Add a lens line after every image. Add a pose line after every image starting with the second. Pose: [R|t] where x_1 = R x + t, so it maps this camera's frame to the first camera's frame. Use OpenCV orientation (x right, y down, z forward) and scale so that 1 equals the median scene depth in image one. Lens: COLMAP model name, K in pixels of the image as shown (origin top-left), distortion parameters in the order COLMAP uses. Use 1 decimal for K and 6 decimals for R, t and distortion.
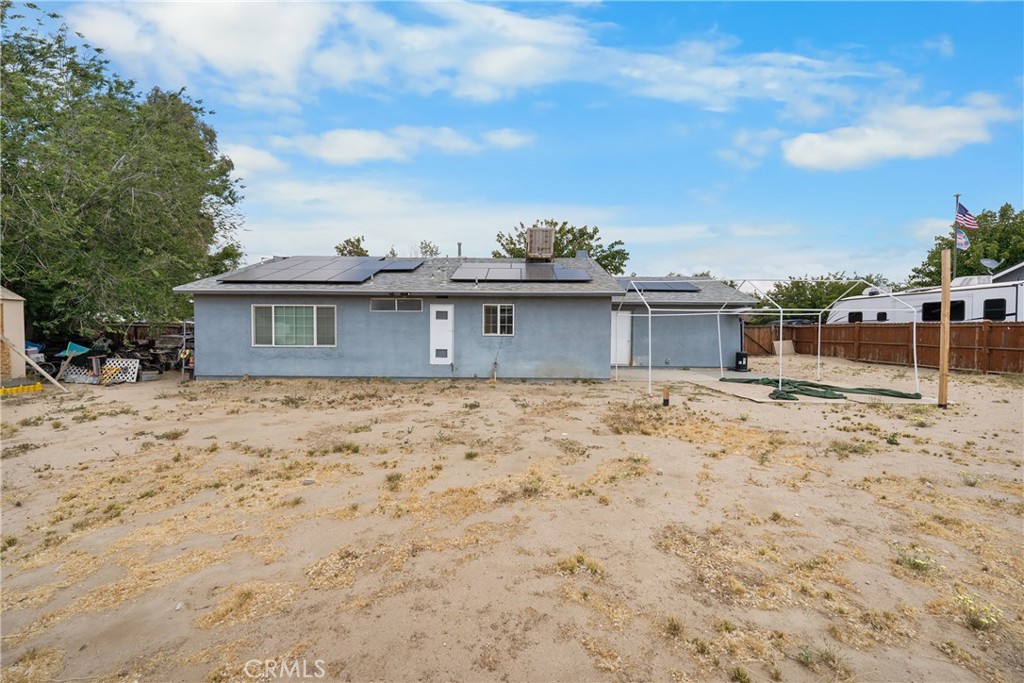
lens RADIAL K [[415.3, 0, 512.0], [0, 415.3, 341.5], [0, 0, 1]] dist [0.000151, -0.000169]
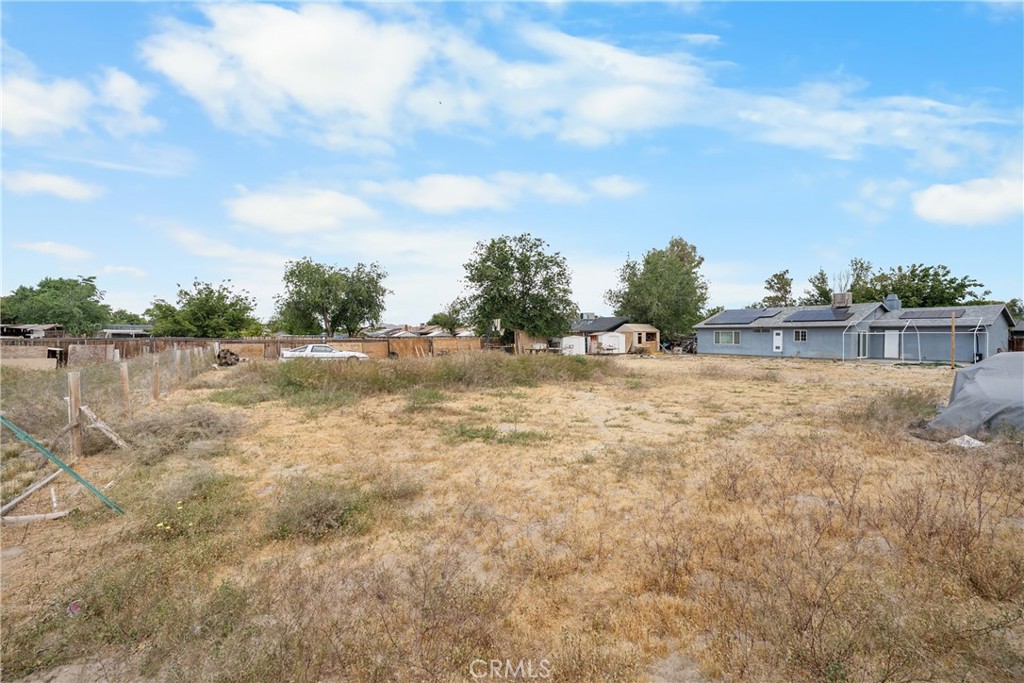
lens RADIAL K [[415.3, 0, 512.0], [0, 415.3, 341.5], [0, 0, 1]] dist [0.000151, -0.000169]
pose [[0.543156, 0.011001, -0.839560, 1.217212], [-0.023292, 0.999727, -0.001969, 0.033811], [0.839309, 0.020625, 0.543264, -2.045742]]
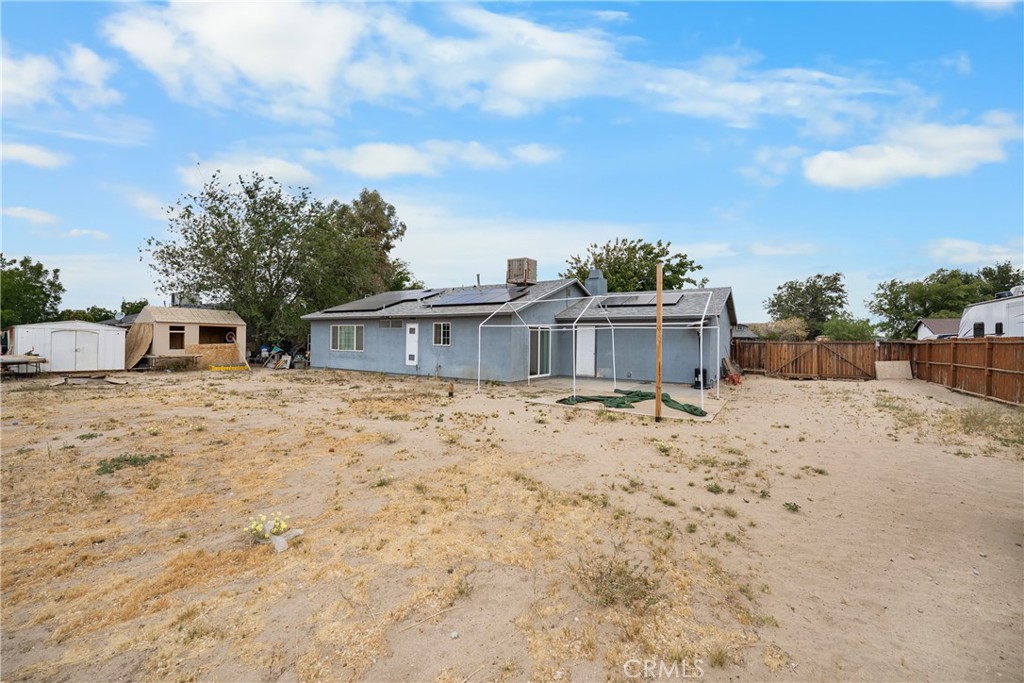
lens RADIAL K [[415.3, 0, 512.0], [0, 415.3, 341.5], [0, 0, 1]] dist [0.000151, -0.000169]
pose [[0.846950, 0.007582, -0.531619, 0.880455], [-0.027218, 0.999206, -0.029111, 0.005532], [0.530976, 0.039125, 0.846483, -0.027474]]
